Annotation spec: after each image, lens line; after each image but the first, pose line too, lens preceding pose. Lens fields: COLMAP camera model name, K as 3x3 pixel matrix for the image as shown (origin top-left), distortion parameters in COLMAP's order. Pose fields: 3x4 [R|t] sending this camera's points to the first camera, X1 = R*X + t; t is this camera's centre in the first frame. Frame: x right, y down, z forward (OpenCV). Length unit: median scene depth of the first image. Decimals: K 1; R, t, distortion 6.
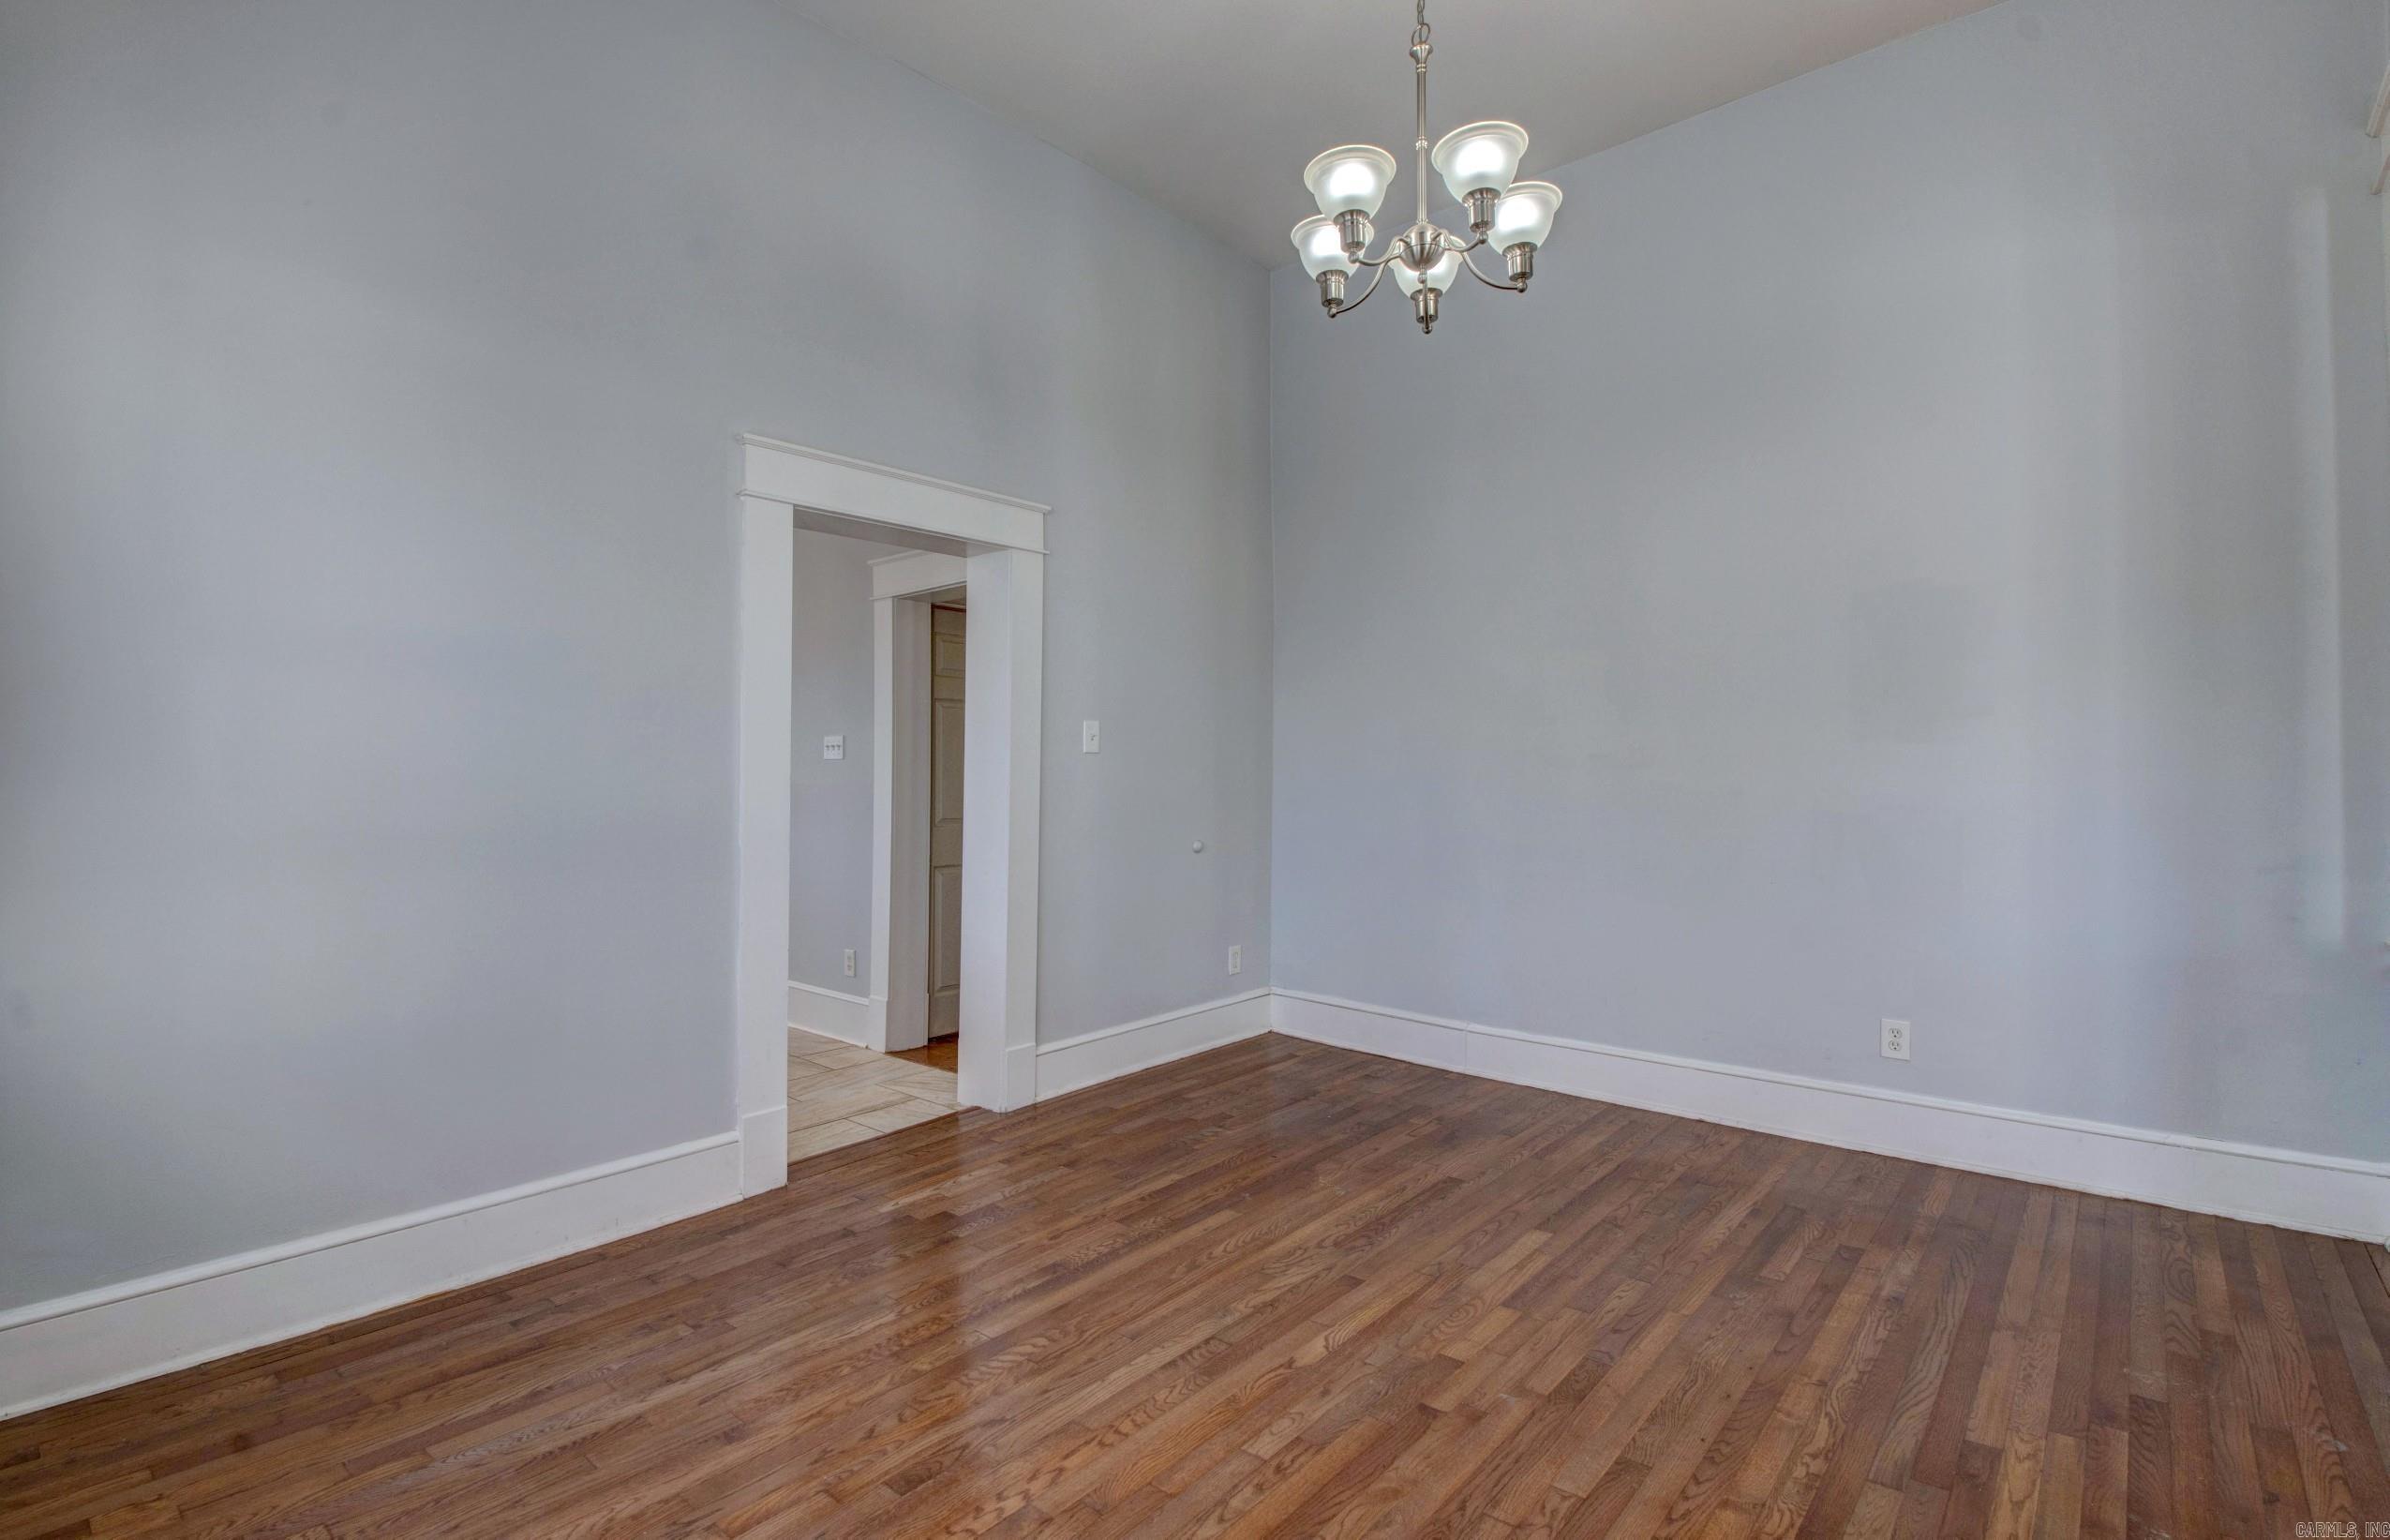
lens RADIAL K [[1124.1, 0, 1183.2], [0, 1124.1, 772.0], [0, 0, 1]] dist [0.008938, -0.021393]
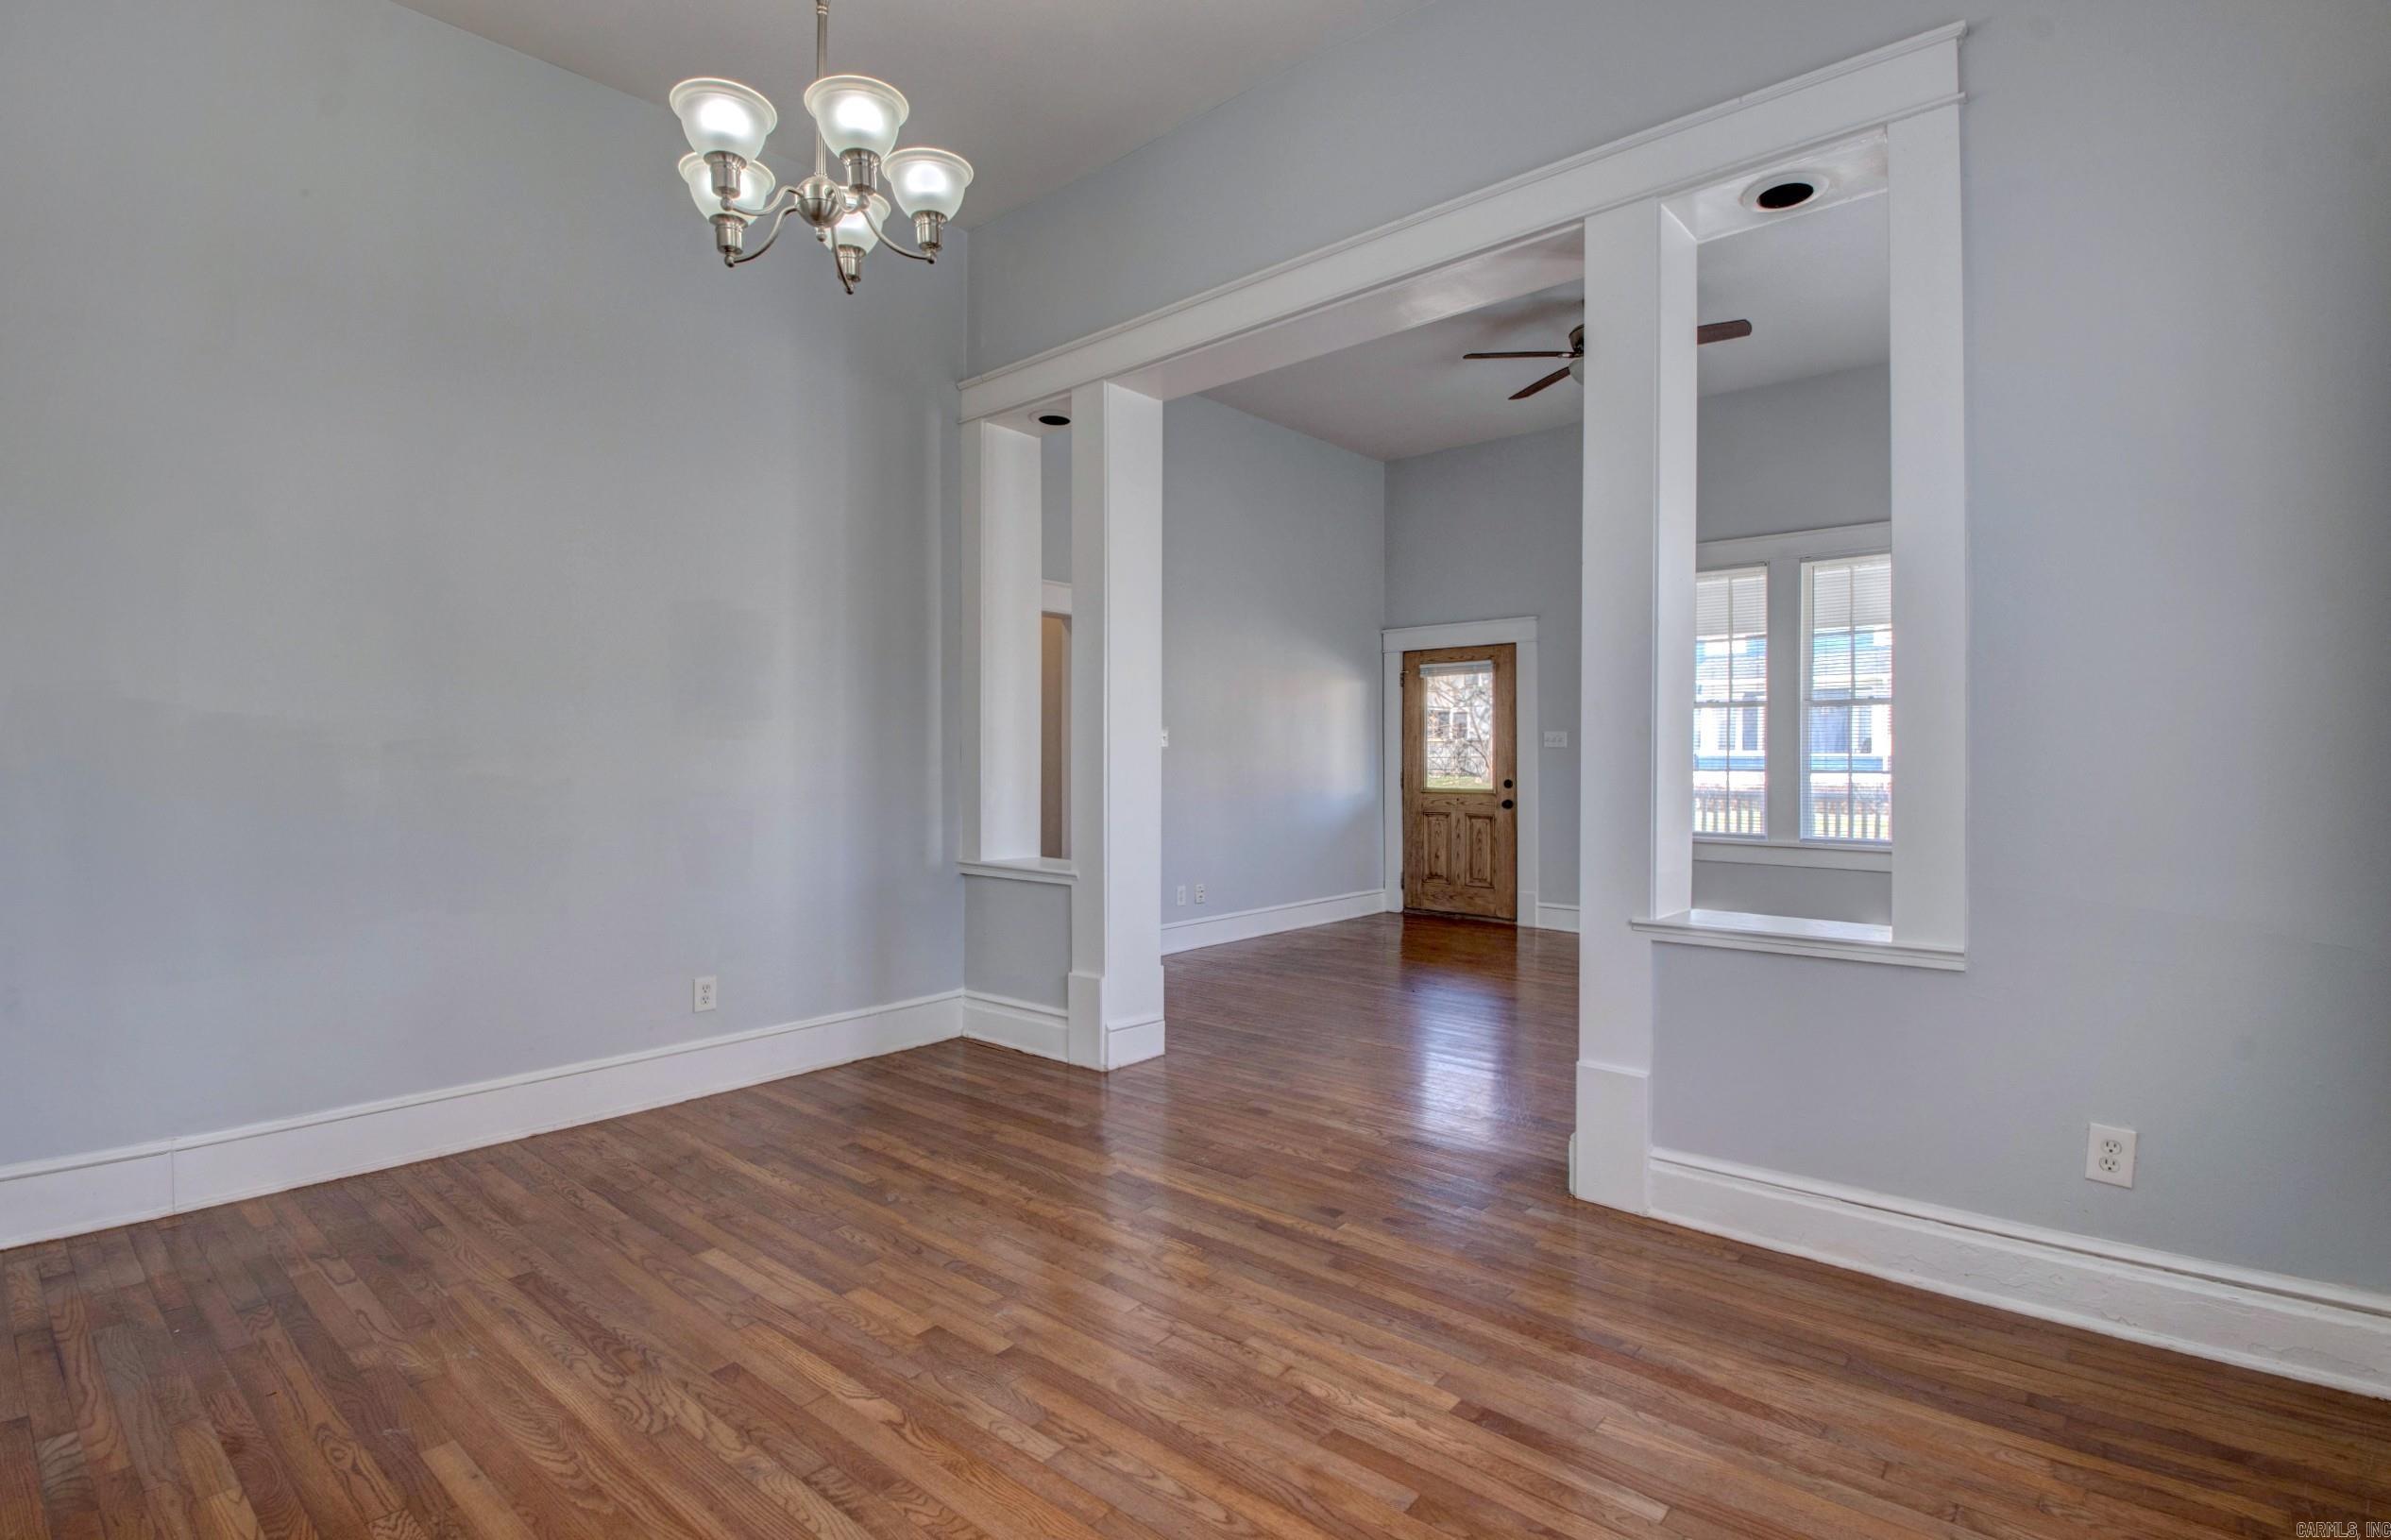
lens RADIAL K [[1124.5, 0, 1195.3], [0, 1124.5, 772.6], [0, 0, 1]] dist [0.008938, -0.021393]
pose [[0.005176, -0.015578, 0.999865, -0.597224], [0.004118, 0.999871, 0.015557, -0.006468], [-0.999978, 0.004037, 0.005240, 0.563857]]
